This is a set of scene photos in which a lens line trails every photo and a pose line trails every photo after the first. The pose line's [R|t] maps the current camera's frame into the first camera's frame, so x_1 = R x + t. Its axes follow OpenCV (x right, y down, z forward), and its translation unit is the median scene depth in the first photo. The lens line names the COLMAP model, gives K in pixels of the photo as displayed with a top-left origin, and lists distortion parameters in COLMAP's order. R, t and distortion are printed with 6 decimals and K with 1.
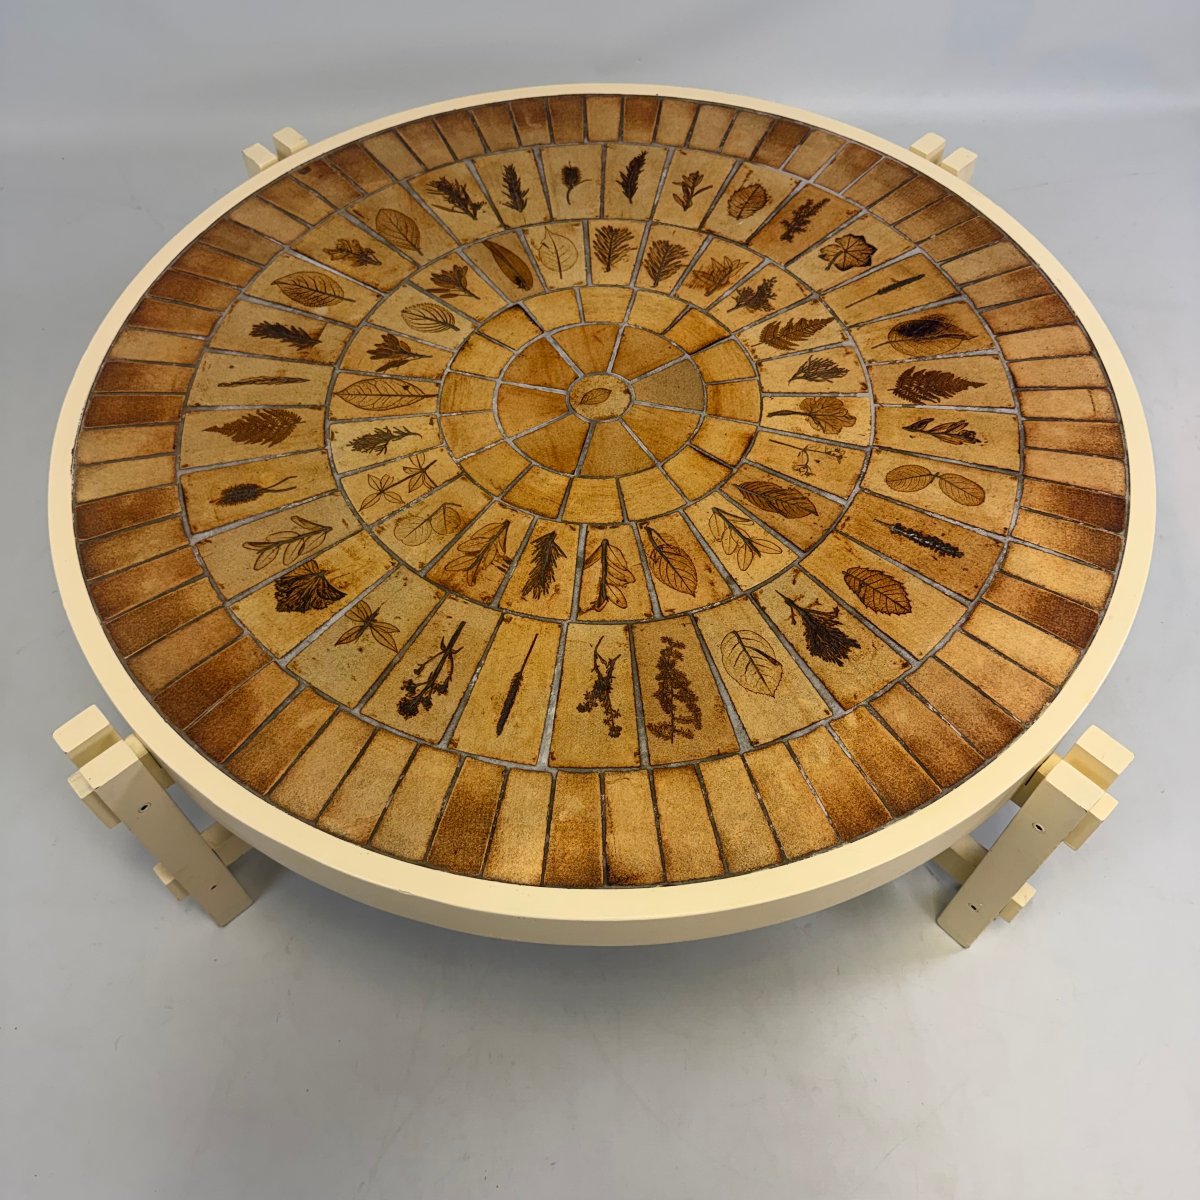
lens RADIAL K [[1118.2, 0, 600.0], [0, 1118.2, 600.0], [0, 0, 1]] dist [0.195240, -0.463467]
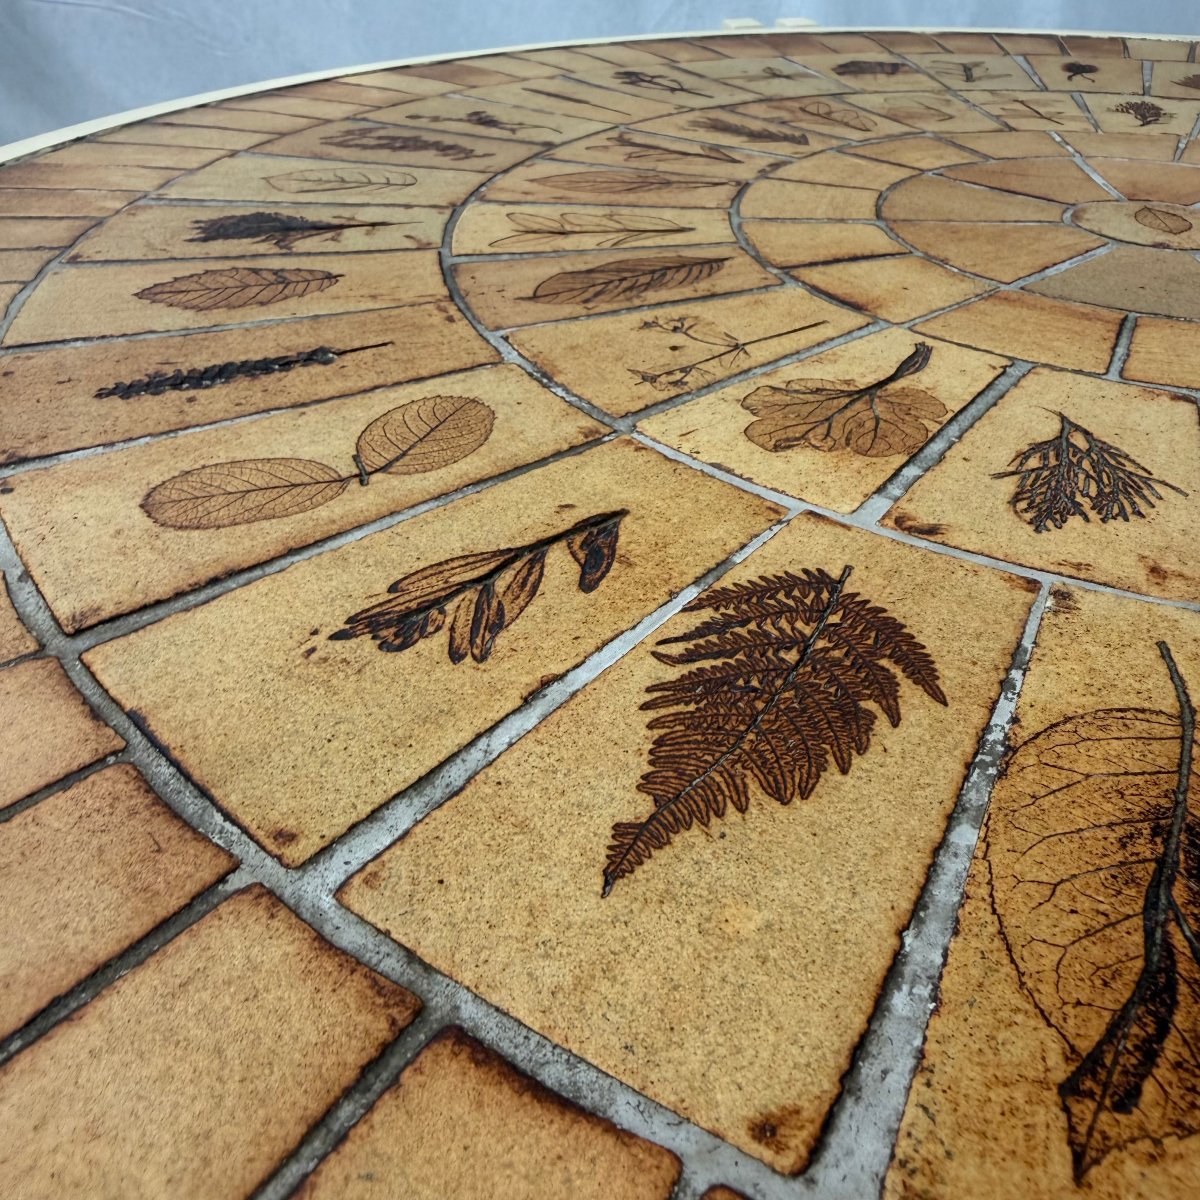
lens RADIAL K [[1099.9, 0, 600.0], [0, 1099.9, 600.0], [0, 0, 1]] dist [0.008123, 0.009697]
pose [[-0.579914, 0.472450, -0.663695, 0.439573], [-0.672725, 0.181792, 0.717212, -0.313894], [0.459502, 0.862405, 0.212405, 0.996100]]
